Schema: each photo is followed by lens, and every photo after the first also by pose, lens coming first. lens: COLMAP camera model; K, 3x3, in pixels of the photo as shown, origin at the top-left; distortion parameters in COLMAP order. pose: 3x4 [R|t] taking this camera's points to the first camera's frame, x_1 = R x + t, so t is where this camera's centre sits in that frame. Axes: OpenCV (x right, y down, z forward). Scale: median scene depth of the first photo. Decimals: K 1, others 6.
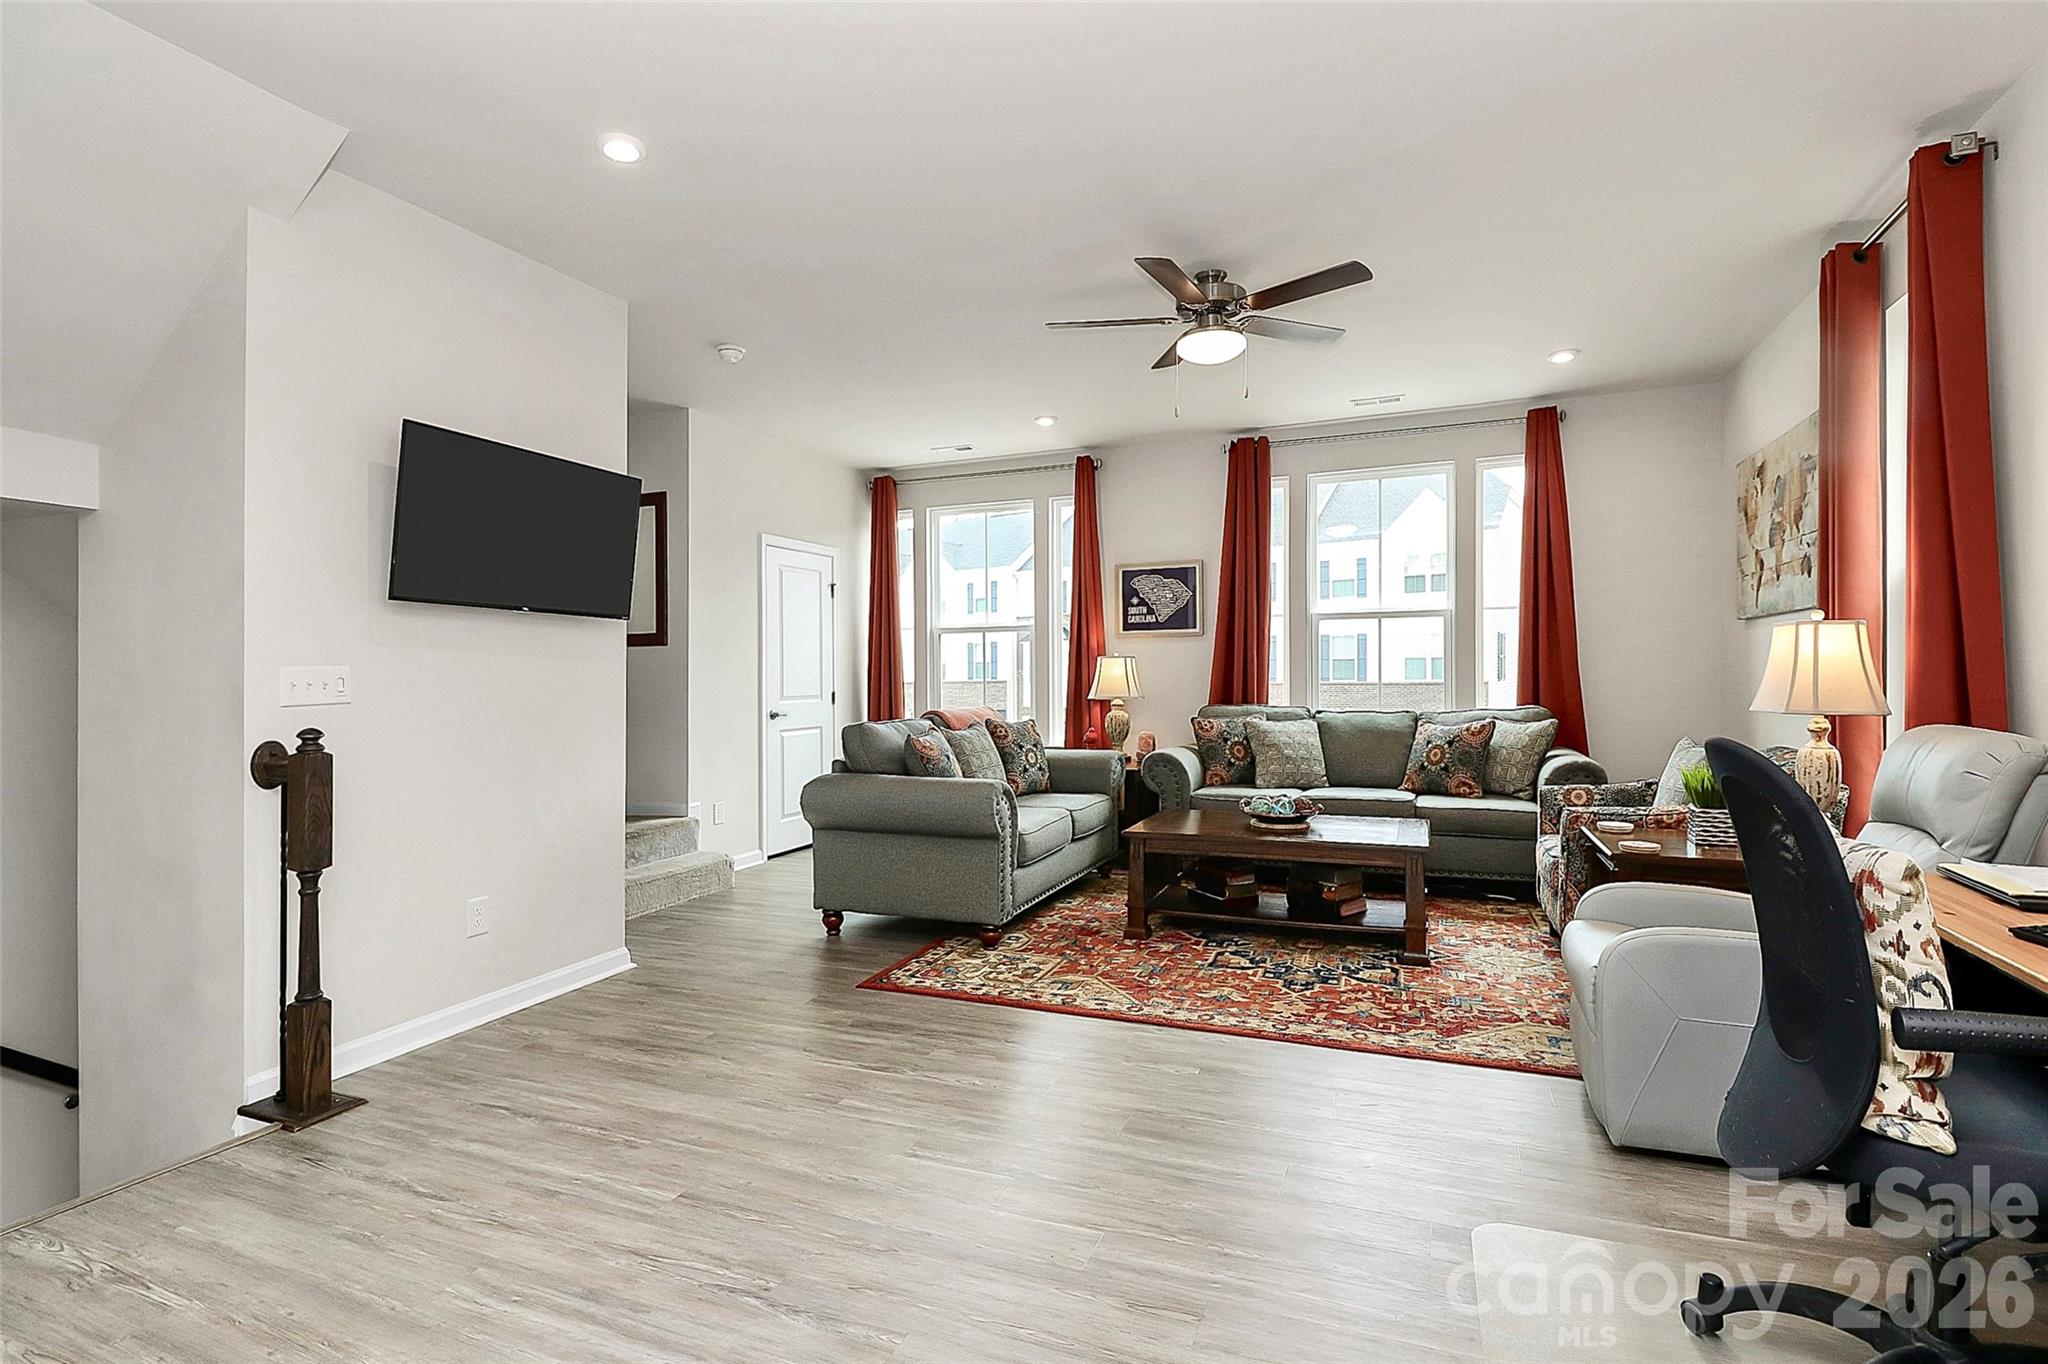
lens RADIAL K [[979.4, 0, 1028.3], [0, 979.4, 679.4], [0, 0, 1]] dist [-0.003601, -0.000586]
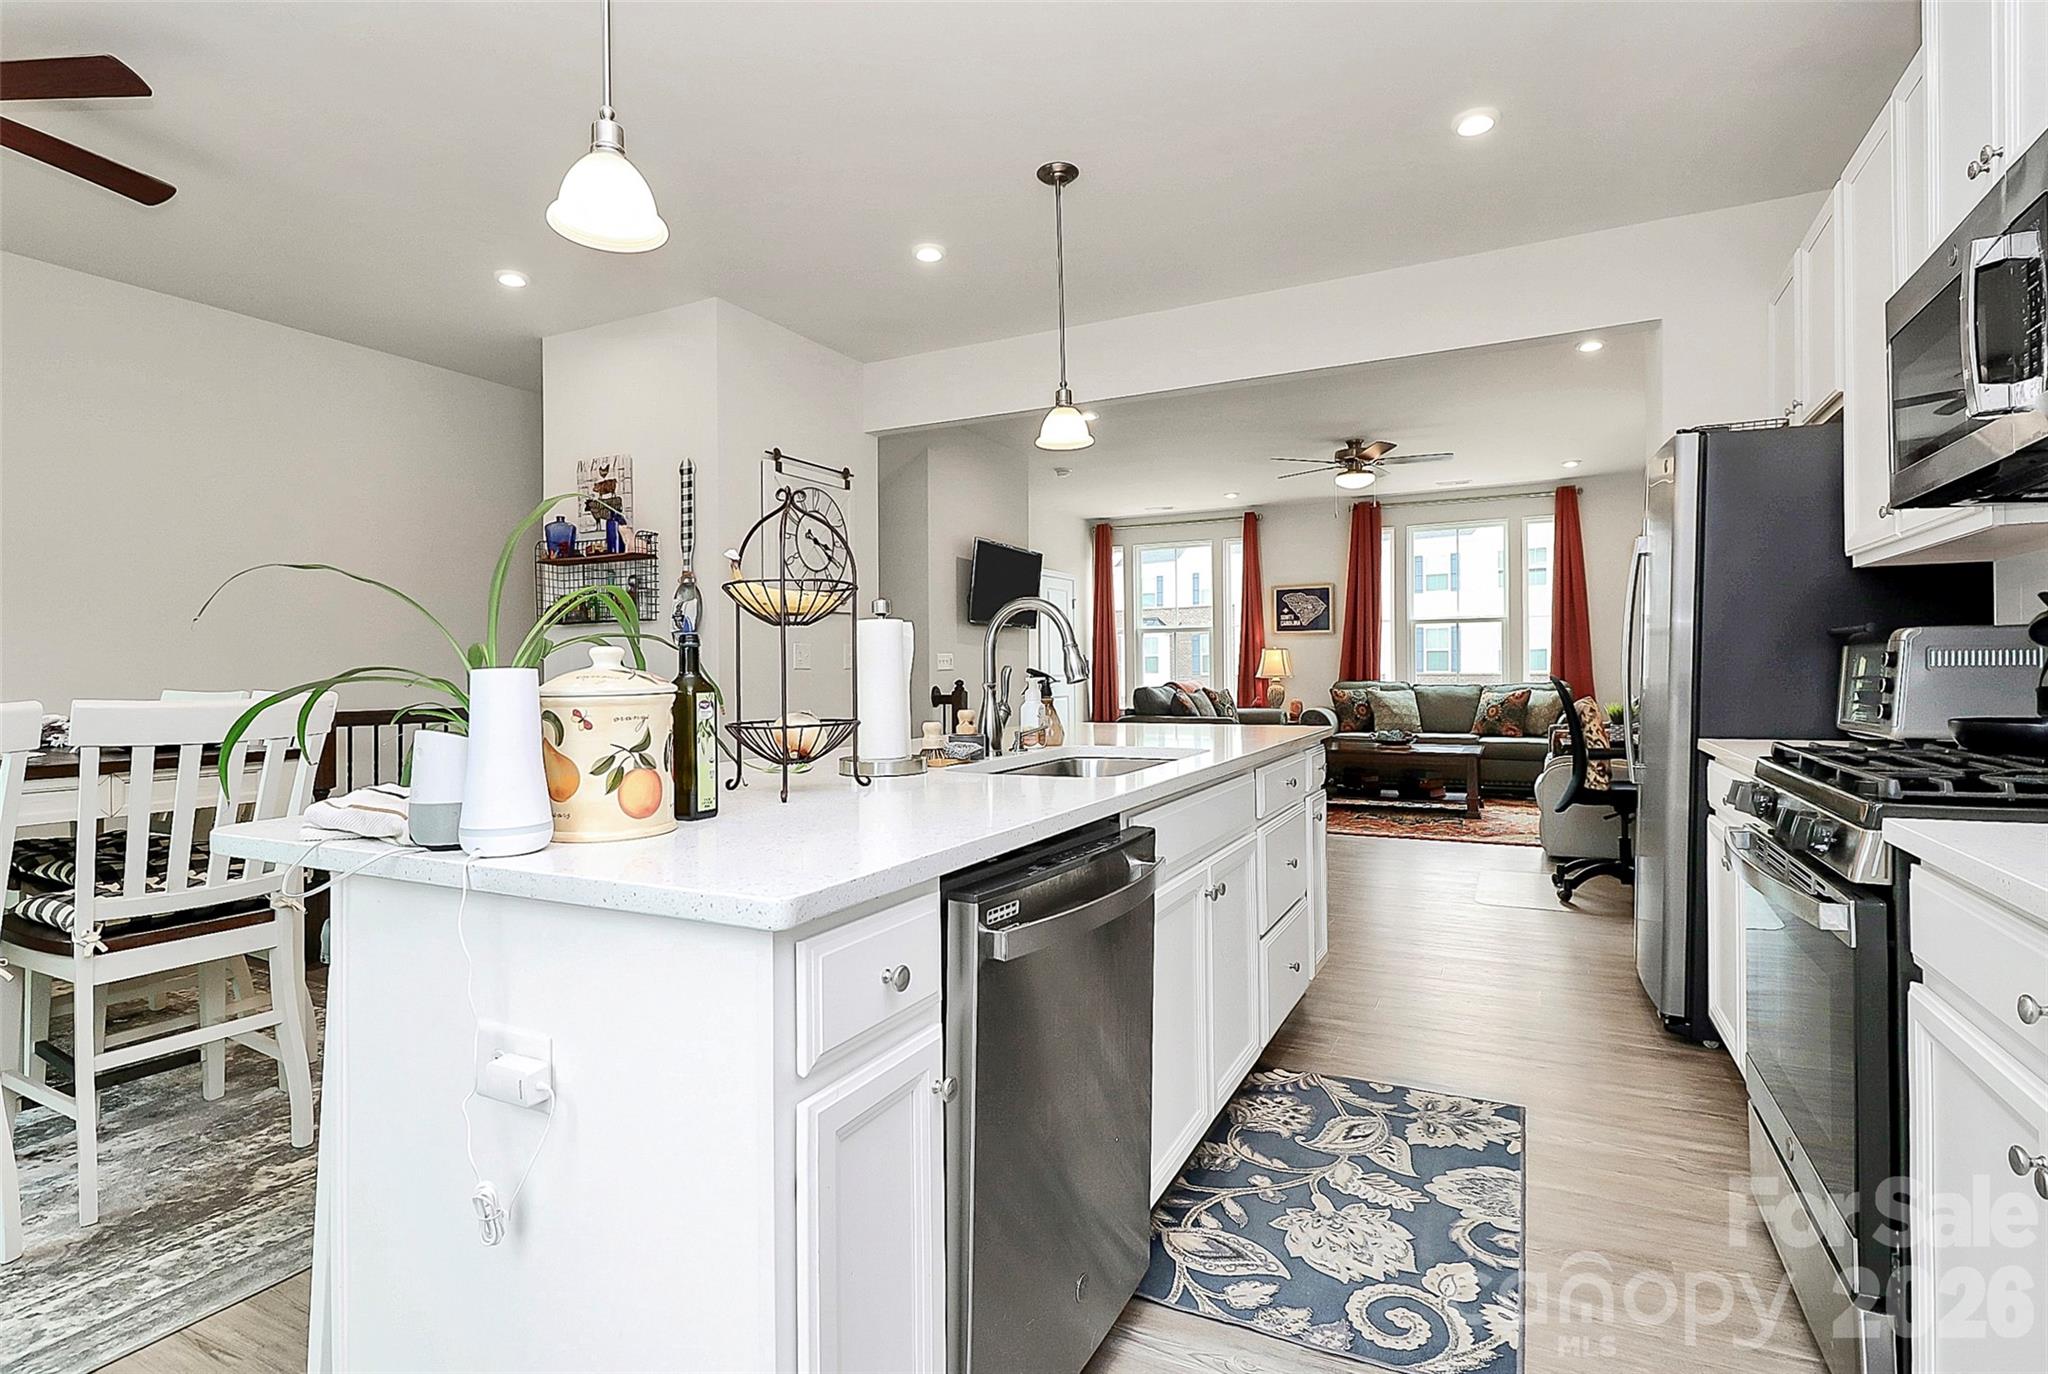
lens RADIAL K [[1004.3, 0, 1017.0], [0, 1004.3, 668.3], [0, 0, 1]] dist [0.000984, 0.000184]
pose [[0.996345, 0.000312, -0.085415, -0.241521], [-0.000658, 0.999992, -0.004021, 0.017423], [0.085413, 0.004062, 0.996337, -0.784977]]
